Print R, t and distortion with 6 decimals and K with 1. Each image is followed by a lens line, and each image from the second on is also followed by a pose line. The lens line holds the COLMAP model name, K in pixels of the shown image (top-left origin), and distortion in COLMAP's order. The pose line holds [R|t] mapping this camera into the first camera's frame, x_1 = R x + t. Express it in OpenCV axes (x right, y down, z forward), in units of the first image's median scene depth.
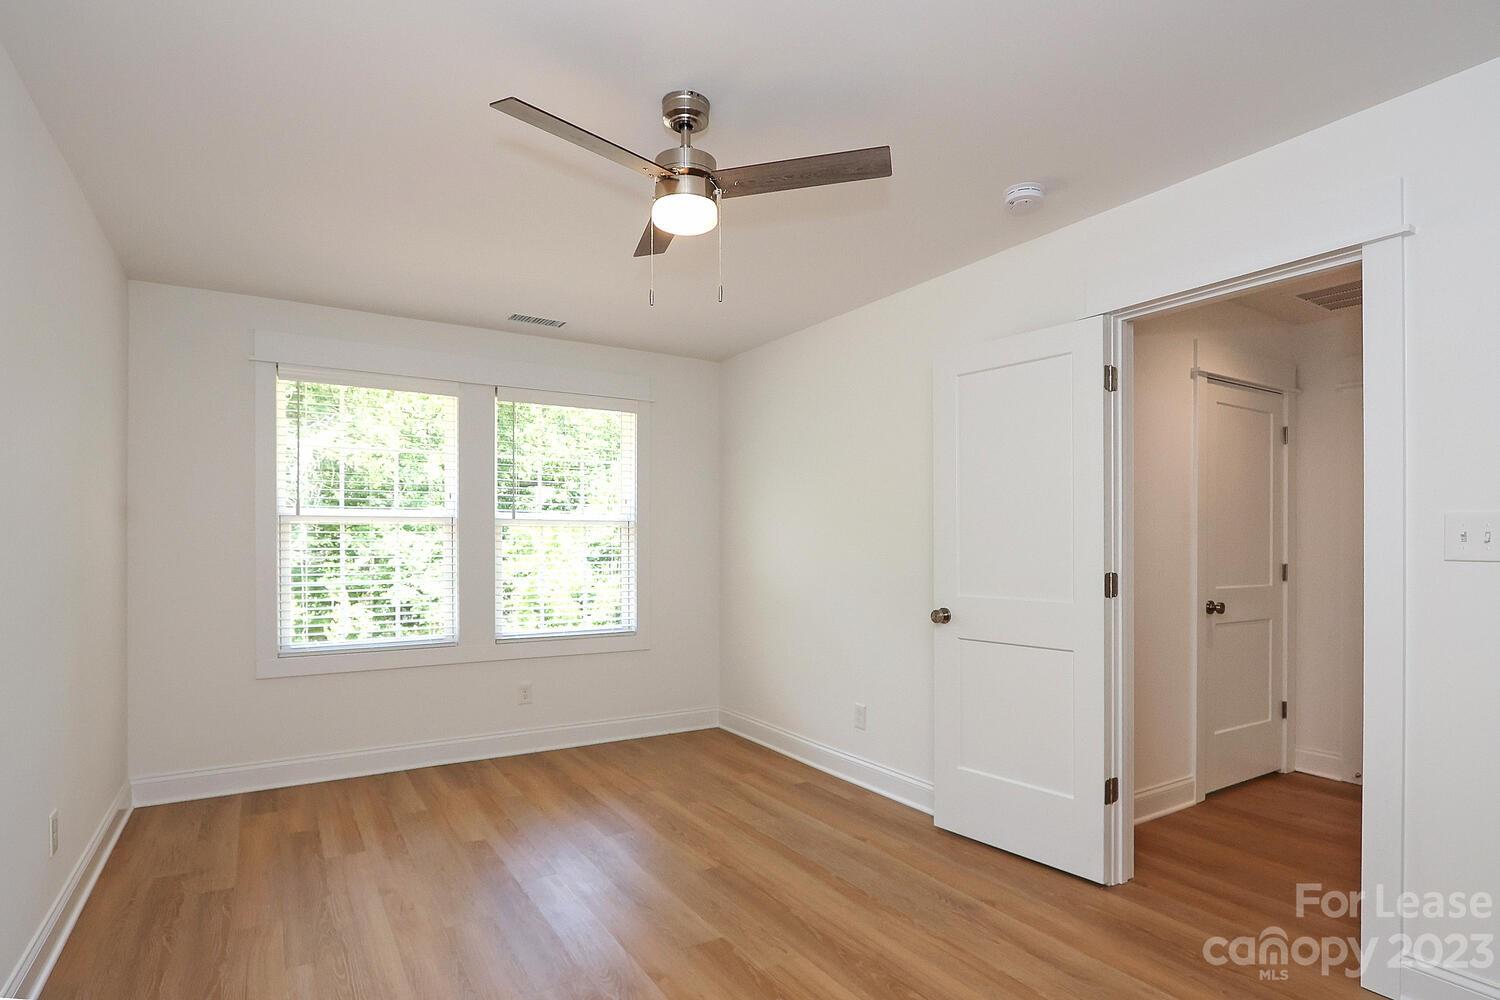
lens RADIAL K [[783.9, 0, 783.3], [0, 783.9, 541.7], [0, 0, 1]] dist [-0.003352, 0.000148]
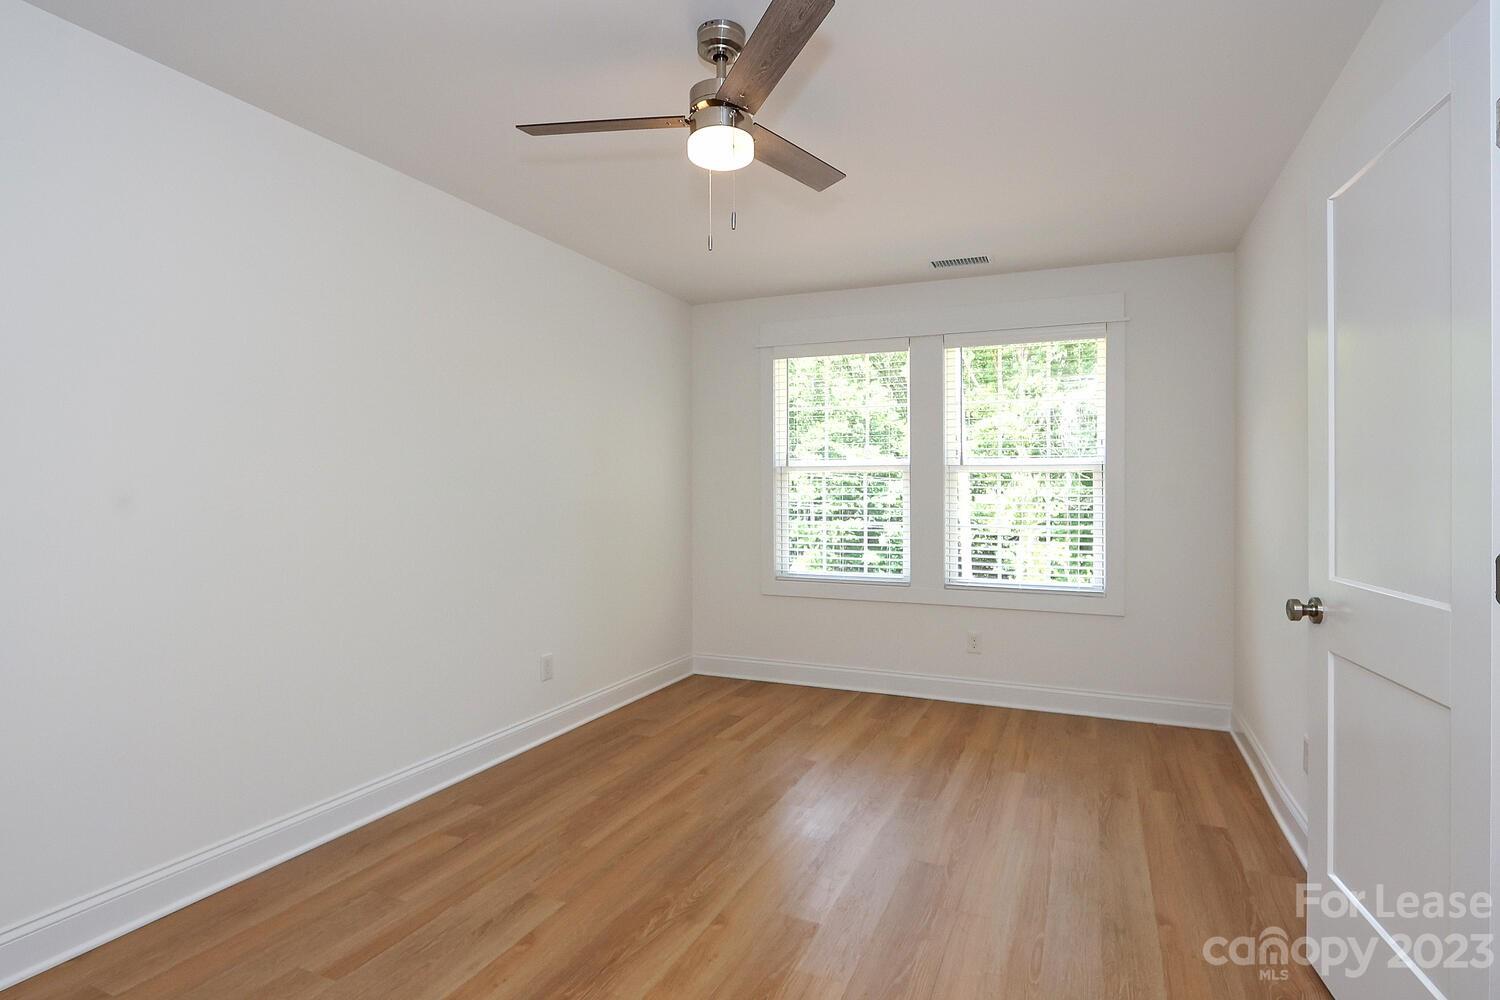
lens RADIAL K [[798.1, 0, 772.3], [0, 798.1, 496.3], [0, 0, 1]] dist [0.003090, 0.000197]
pose [[0.559335, 0.008083, -0.828903, 0.401841], [-0.001115, 0.999959, 0.008999, 0.002712], [0.828941, -0.004109, 0.559321, 0.268246]]
